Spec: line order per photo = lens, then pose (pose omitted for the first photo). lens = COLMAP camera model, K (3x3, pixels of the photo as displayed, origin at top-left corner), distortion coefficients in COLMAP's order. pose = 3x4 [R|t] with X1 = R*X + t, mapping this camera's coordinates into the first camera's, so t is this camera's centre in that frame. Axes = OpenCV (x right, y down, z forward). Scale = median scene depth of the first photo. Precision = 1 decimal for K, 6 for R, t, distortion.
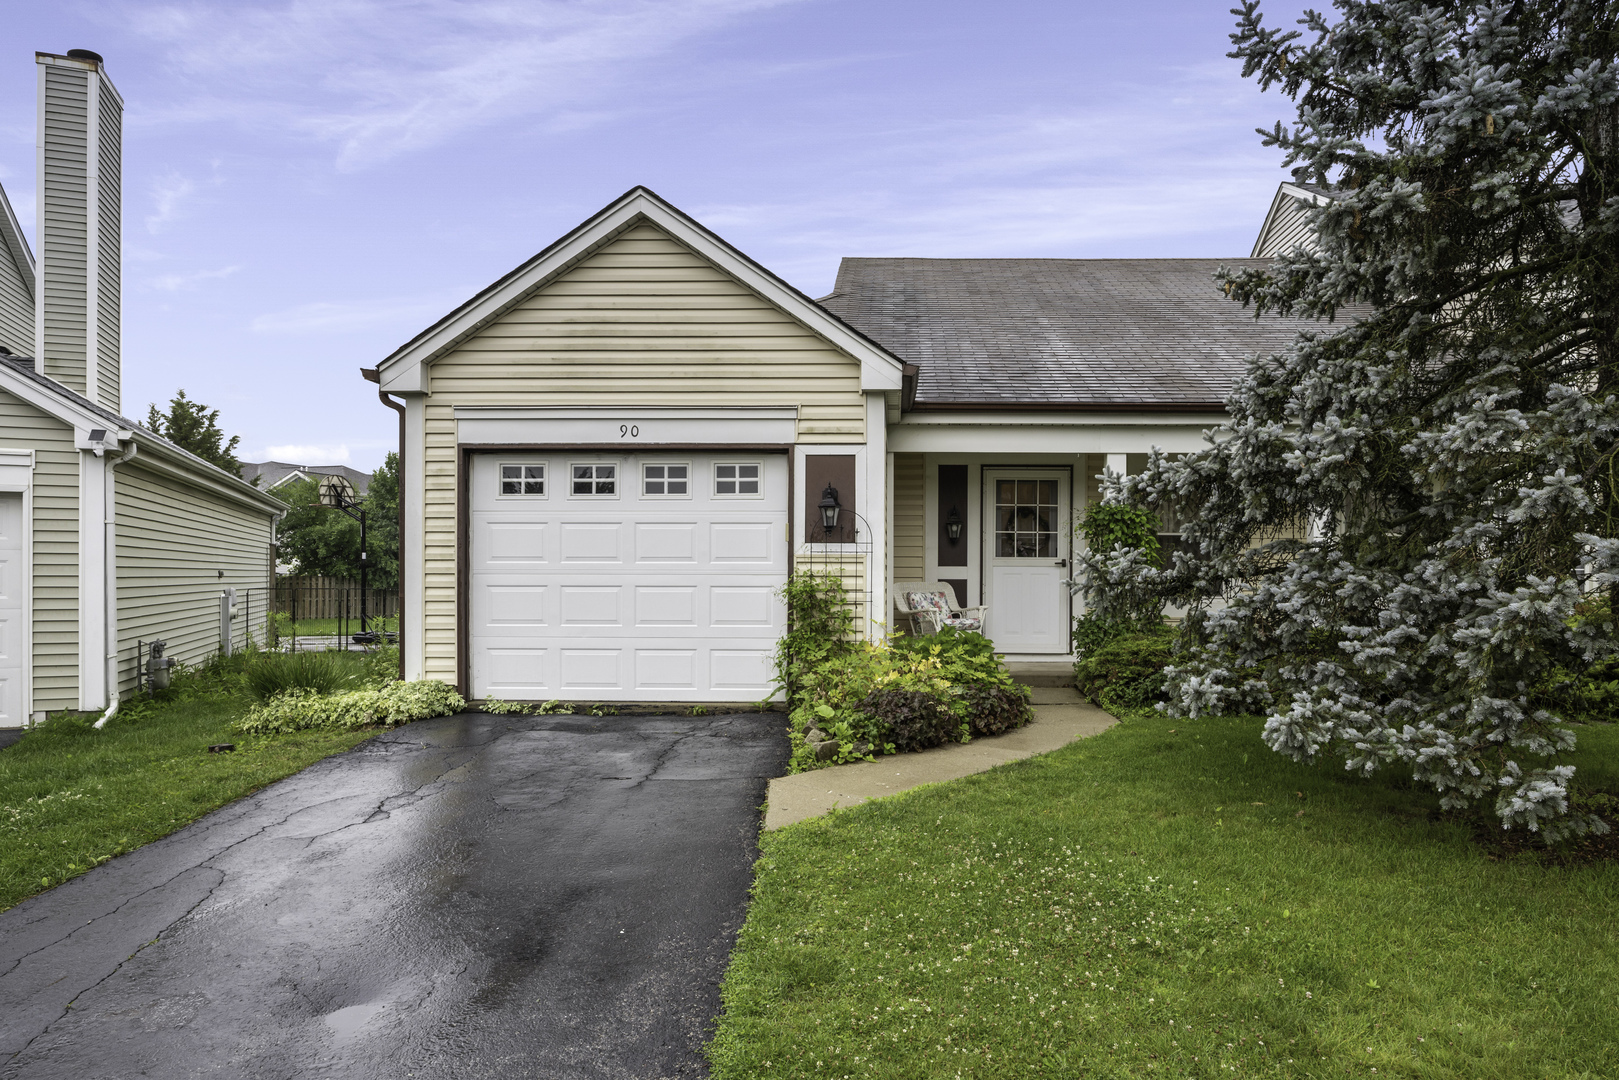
lens RADIAL K [[981.7, 0, 879.8], [0, 981.7, 547.1], [0, 0, 1]] dist [-0.000855, 0.000288]
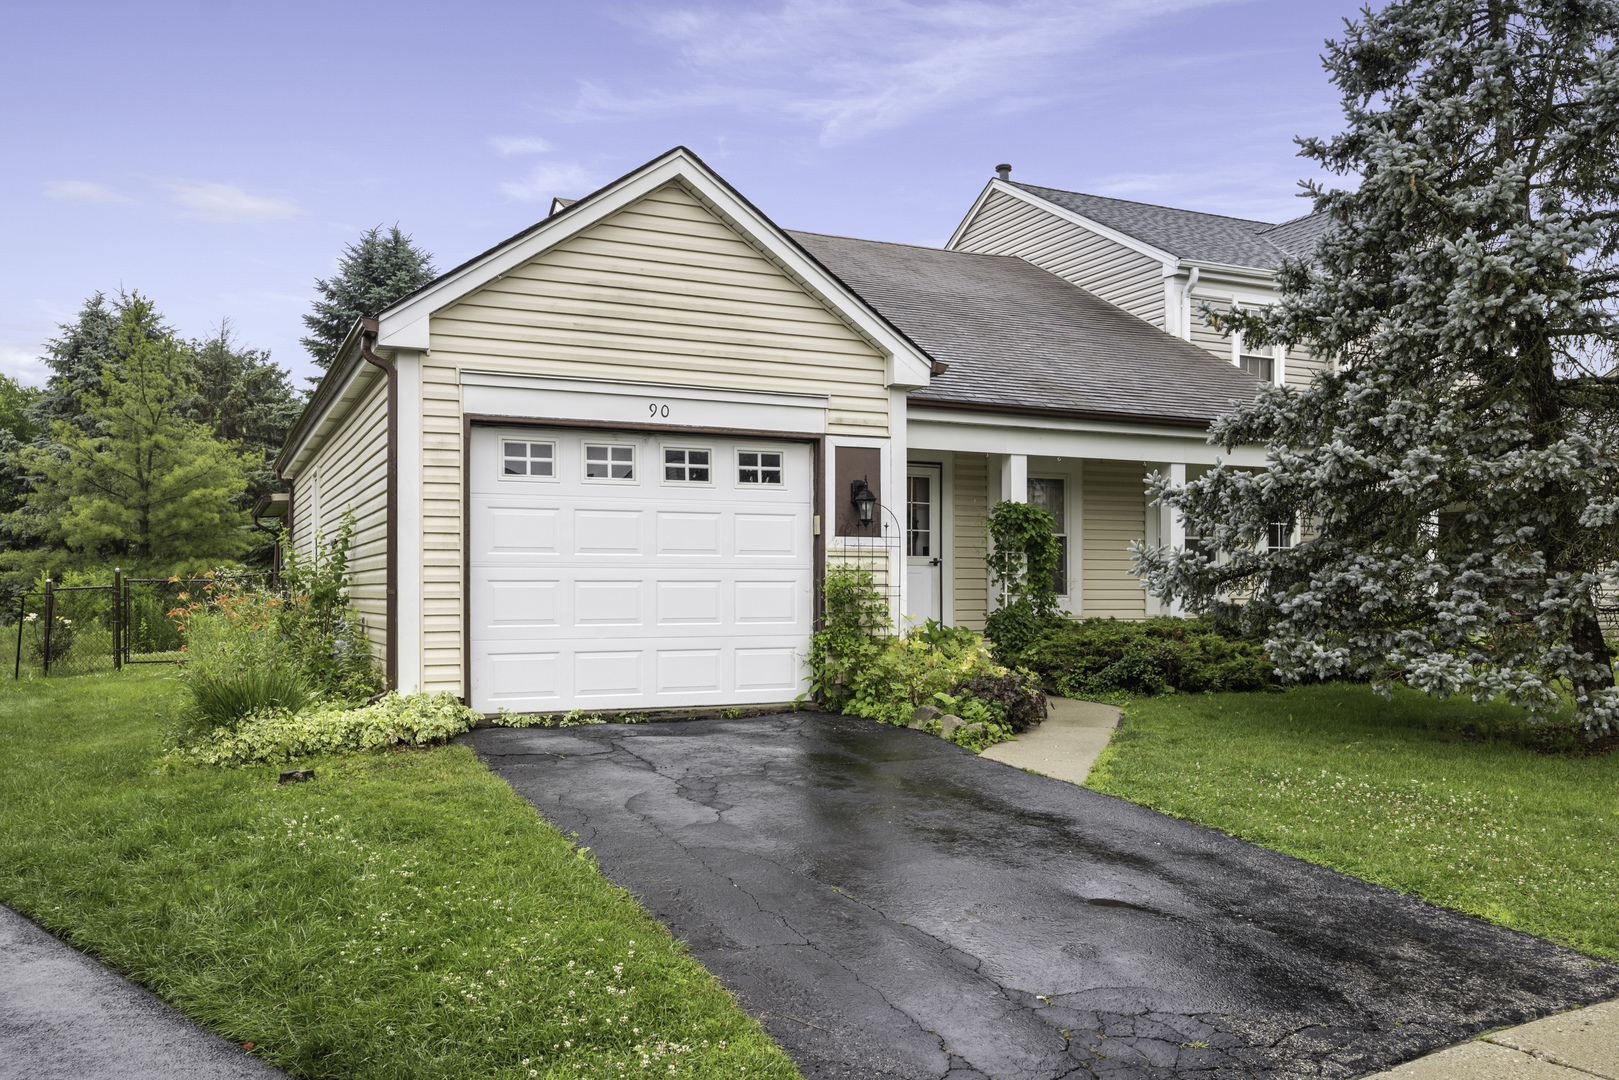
lens RADIAL K [[1268.3, 0, 807.6], [0, 1268.3, 542.6], [0, 0, 1]] dist [0.000755, 0.005251]
pose [[0.900289, 0.013366, 0.435087, -0.636355], [-0.009853, 0.999898, -0.010330, 0.015008], [-0.435181, 0.005013, 0.900329, -0.119051]]
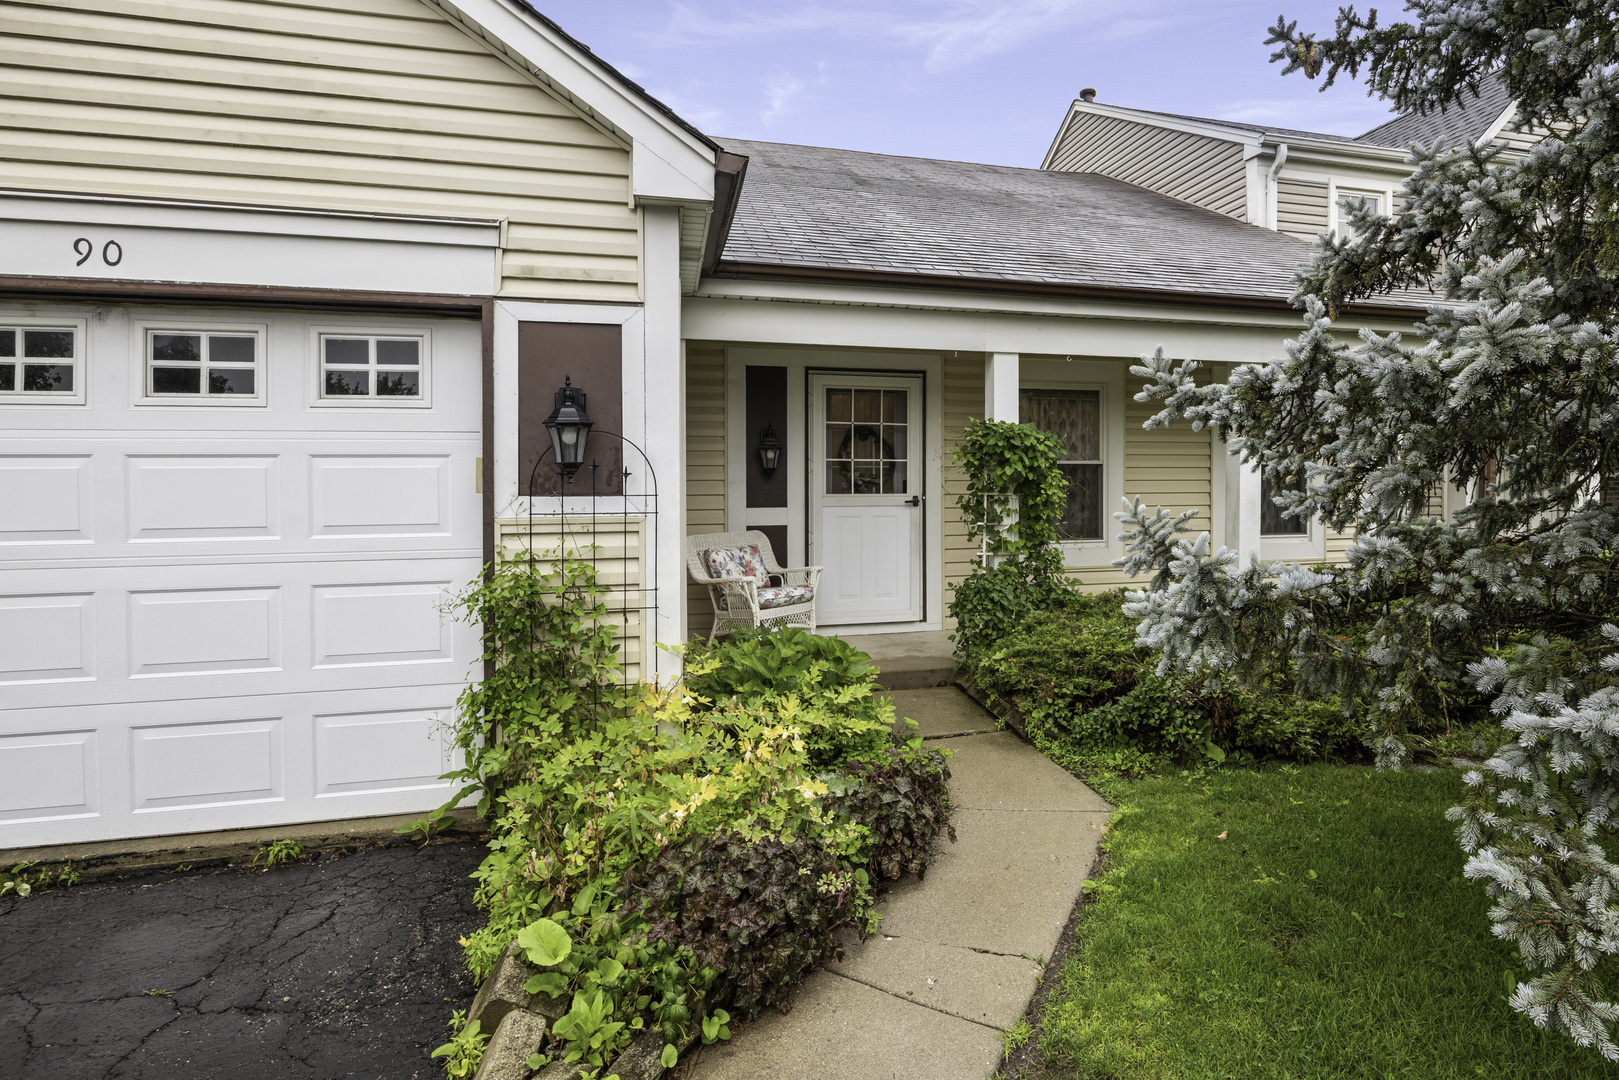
lens RADIAL K [[816.7, 0, 888.1], [0, 816.7, 475.8], [0, 0, 1]] dist [-0.014436, 0.000067]
pose [[0.959614, -0.007015, 0.281232, -0.011285], [0.000151, 0.999702, 0.024421, -0.024294], [-0.281319, -0.023392, 0.959329, 0.535677]]
